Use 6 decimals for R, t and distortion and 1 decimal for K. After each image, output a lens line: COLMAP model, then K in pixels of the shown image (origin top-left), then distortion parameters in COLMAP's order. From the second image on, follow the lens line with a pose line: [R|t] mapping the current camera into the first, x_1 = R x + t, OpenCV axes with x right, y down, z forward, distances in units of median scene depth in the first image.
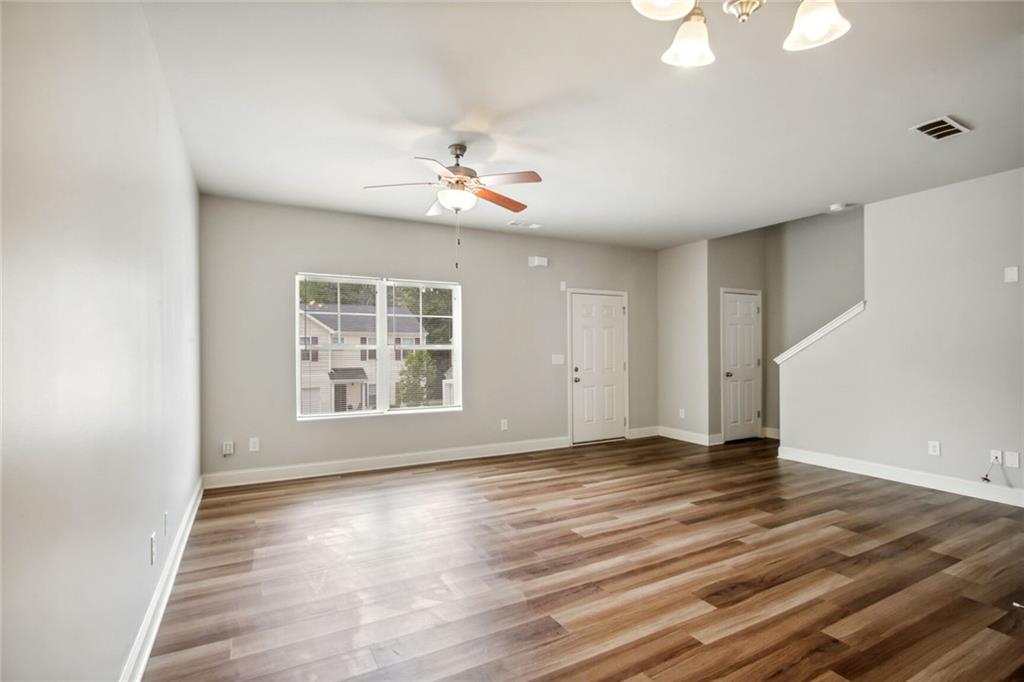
lens RADIAL K [[473.9, 0, 510.9], [0, 473.9, 351.5], [0, 0, 1]] dist [-0.002134, 0.000308]
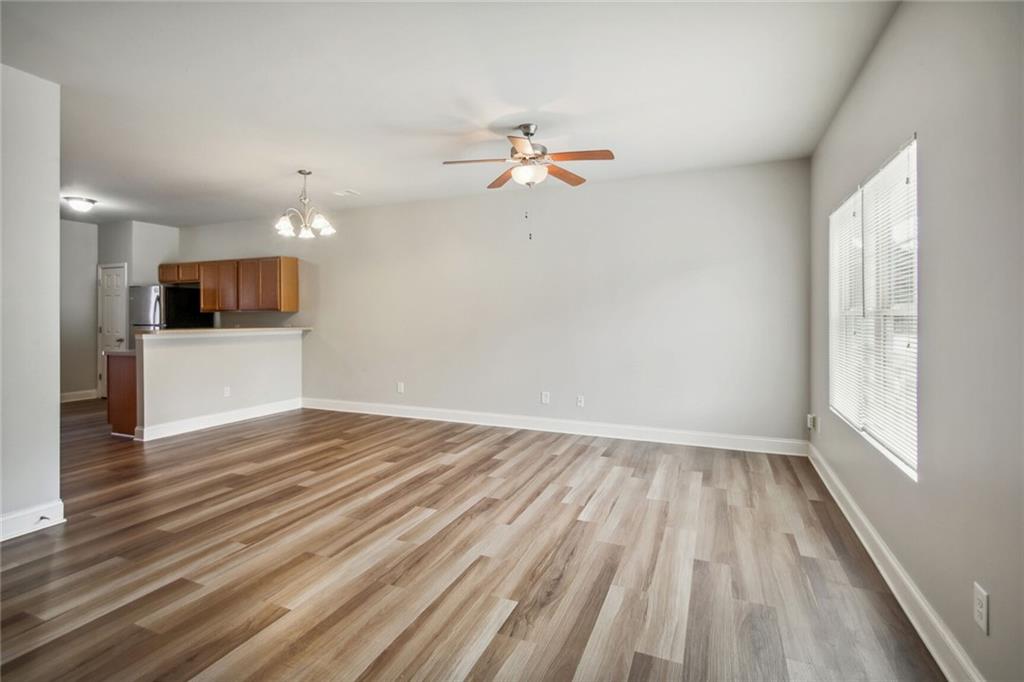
lens RADIAL K [[493.0, 0, 507.2], [0, 493.0, 313.2], [0, 0, 1]] dist [-0.012170, 0.000349]
pose [[-0.779524, -0.001835, -0.626370, 0.584533], [-0.000233, 0.999996, -0.002641, -0.004629], [0.626372, -0.001913, -0.779522, 1.728161]]
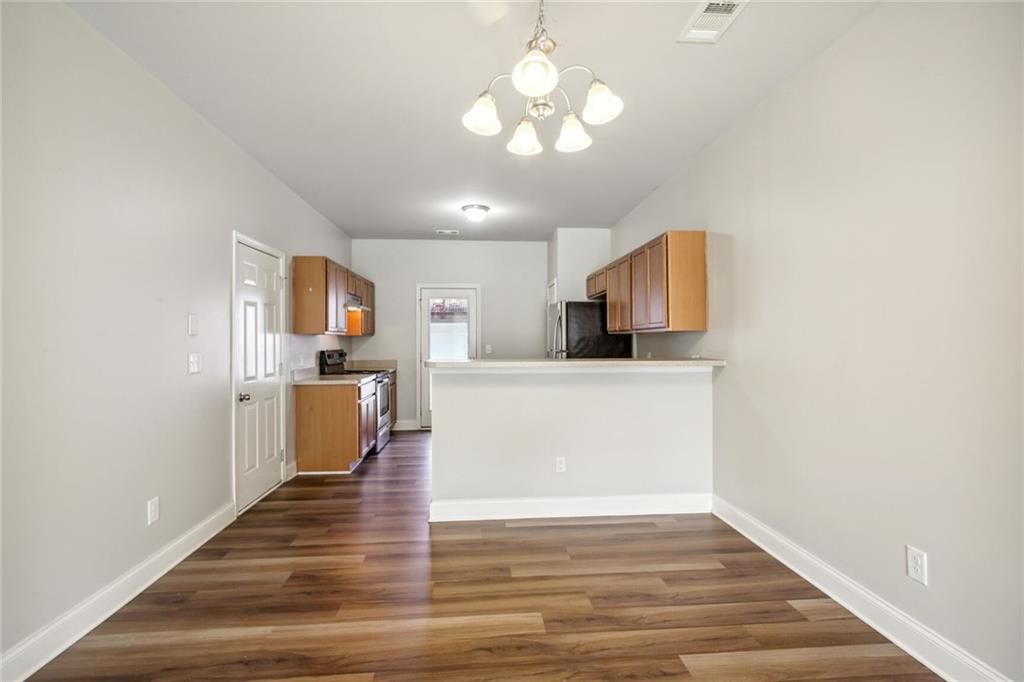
lens RADIAL K [[481.8, 0, 514.3], [0, 481.8, 336.1], [0, 0, 1]] dist [-0.001649, 0.000066]
pose [[-0.912302, 0.011440, 0.409357, -0.015478], [0.009651, 0.999933, -0.006437, -0.001062], [-0.409403, -0.001922, -0.912352, 0.813177]]
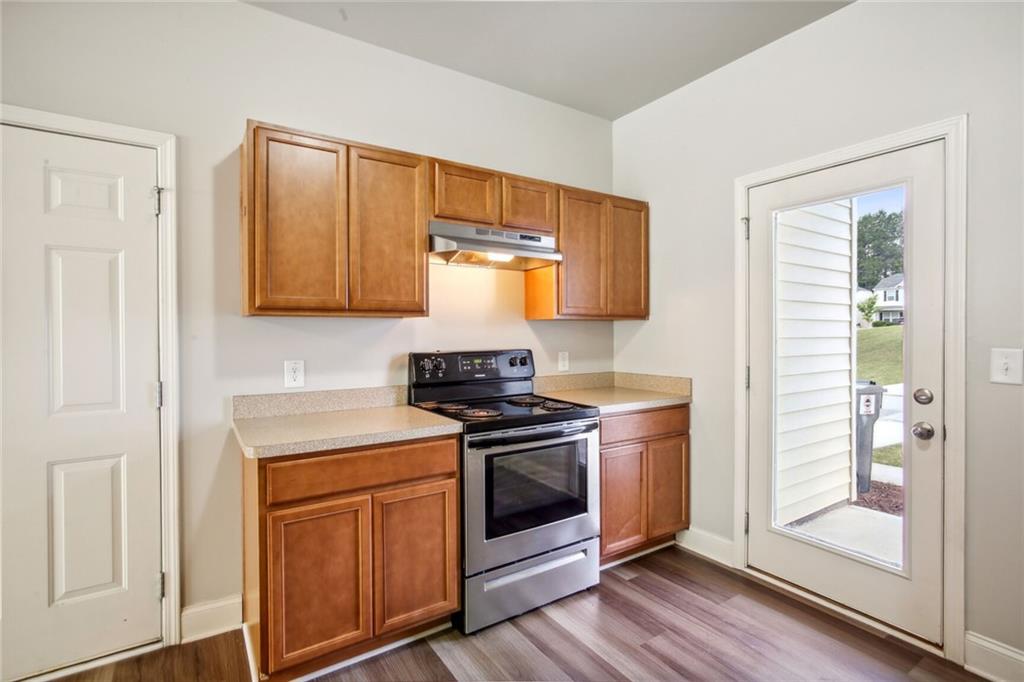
lens RADIAL K [[481.8, 0, 514.3], [0, 481.8, 336.1], [0, 0, 1]] dist [-0.001649, 0.000066]
pose [[-0.088007, -0.004270, 0.996111, 0.427291], [0.002358, 0.999987, 0.004495, 0.004053], [-0.996117, 0.002745, -0.087996, -0.351708]]
